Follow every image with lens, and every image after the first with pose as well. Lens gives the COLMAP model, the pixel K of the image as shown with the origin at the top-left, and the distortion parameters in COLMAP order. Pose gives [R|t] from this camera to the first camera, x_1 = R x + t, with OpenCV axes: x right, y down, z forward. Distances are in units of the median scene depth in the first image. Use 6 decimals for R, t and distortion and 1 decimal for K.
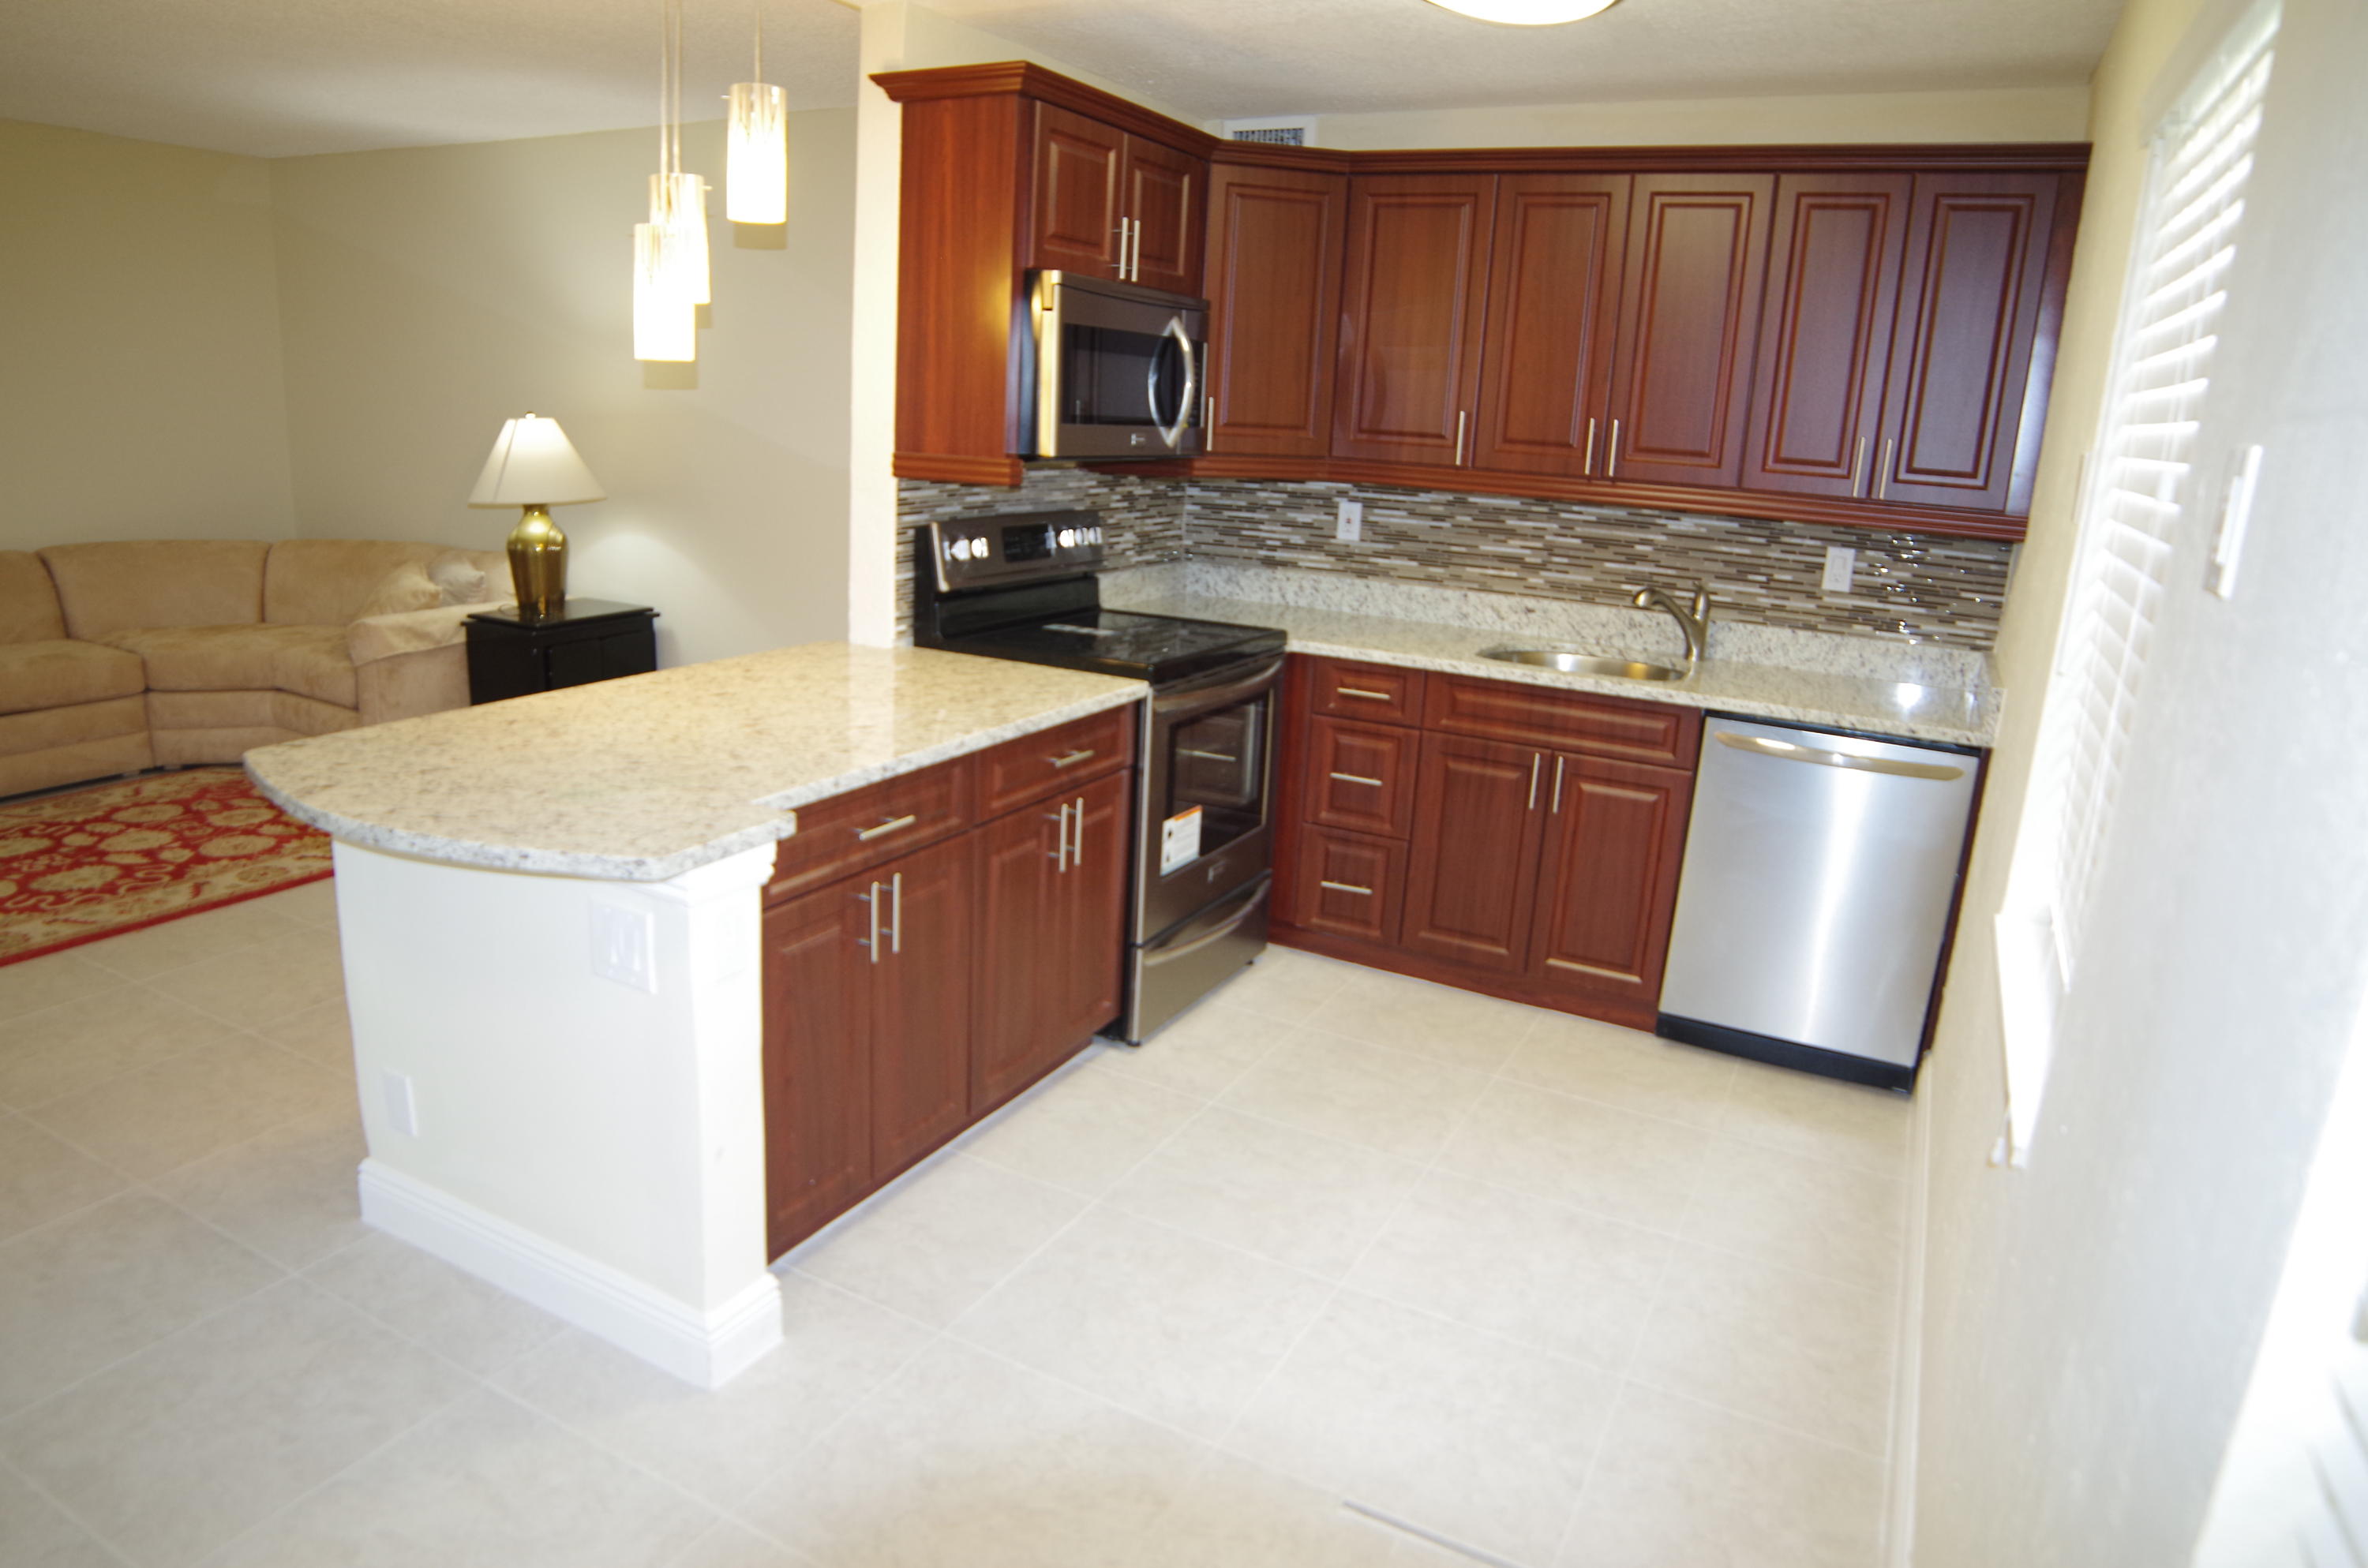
lens RADIAL K [[1482.4, 0, 1144.0], [0, 1482.4, 781.5], [0, 0, 1]] dist [-0.111104, 0.046620]
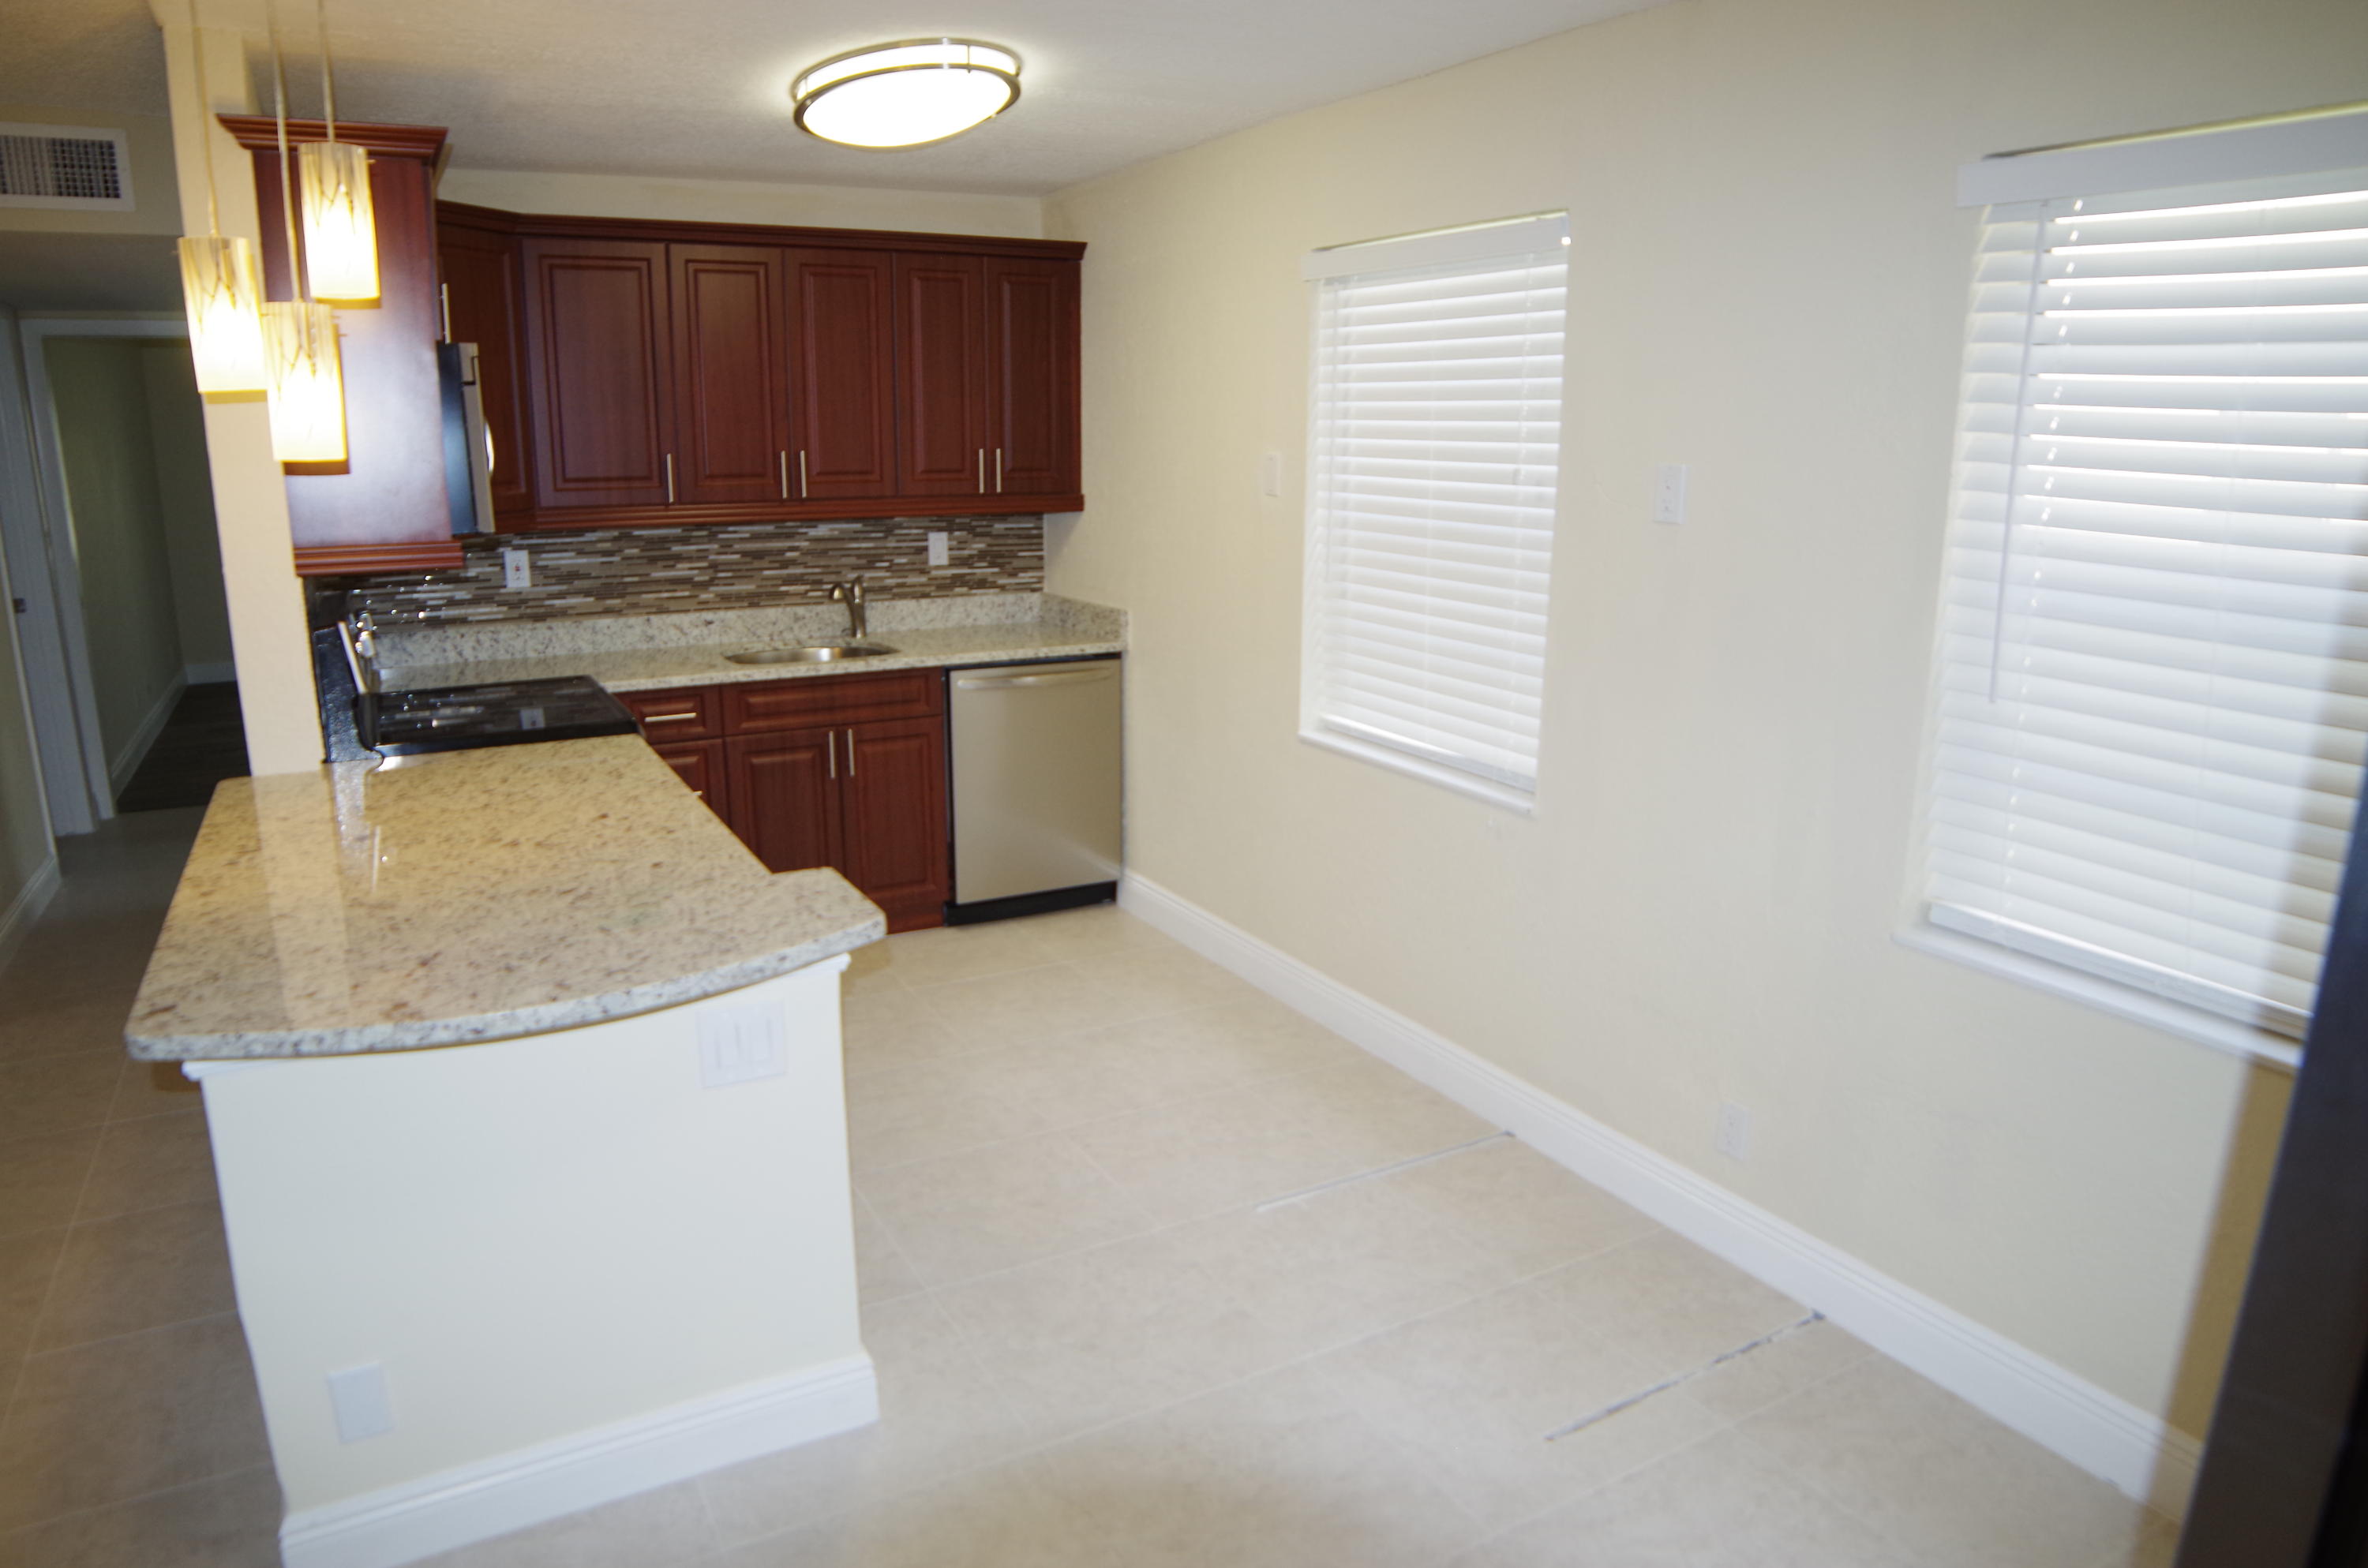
lens RADIAL K [[1462.9, 0, 1168.6], [0, 1462.9, 801.6], [0, 0, 1]] dist [-0.120064, 0.045315]
pose [[0.531222, -0.252465, 0.808742, -0.527999], [0.235348, 0.960974, 0.145399, -0.067327], [-0.813888, 0.113097, 0.569908, 0.098704]]
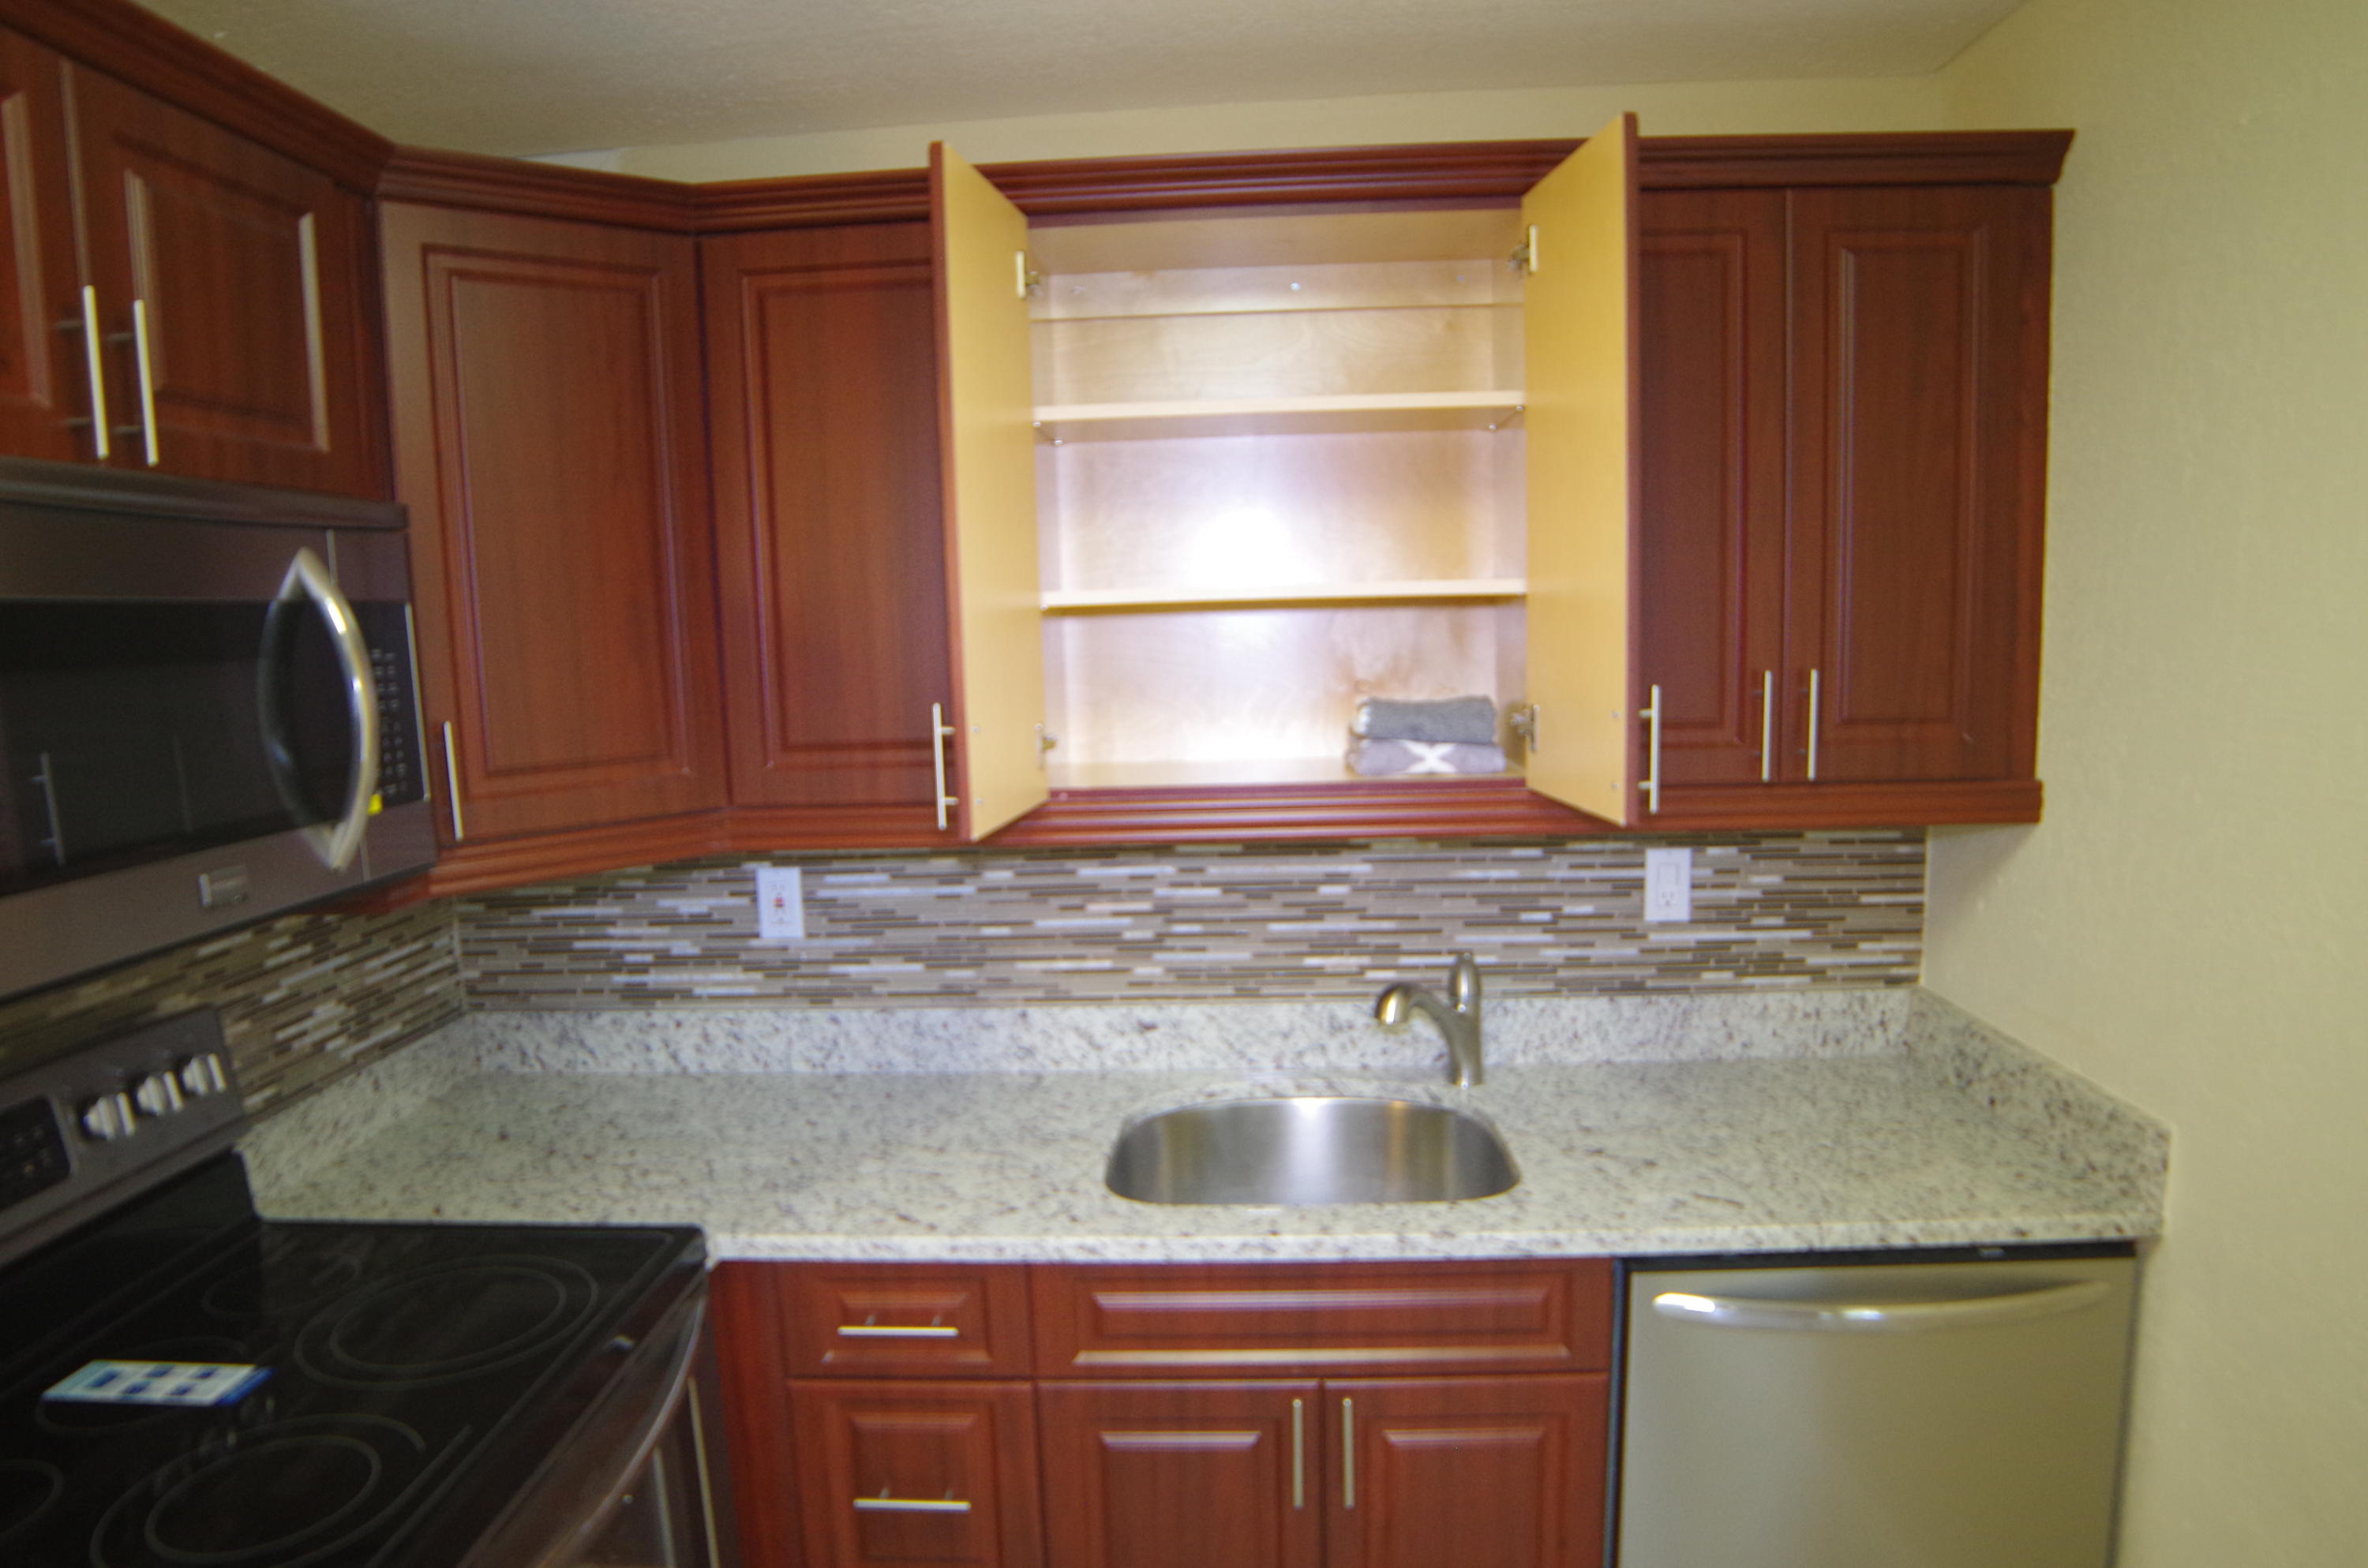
lens RADIAL K [[1462.9, 0, 1168.6], [0, 1462.9, 801.6], [0, 0, 1]] dist [-0.120064, 0.045315]
pose [[0.899670, -0.131949, 0.416153, 0.061018], [0.180772, 0.980266, -0.079995, -0.166659], [-0.397386, 0.147198, 0.905769, 0.538997]]
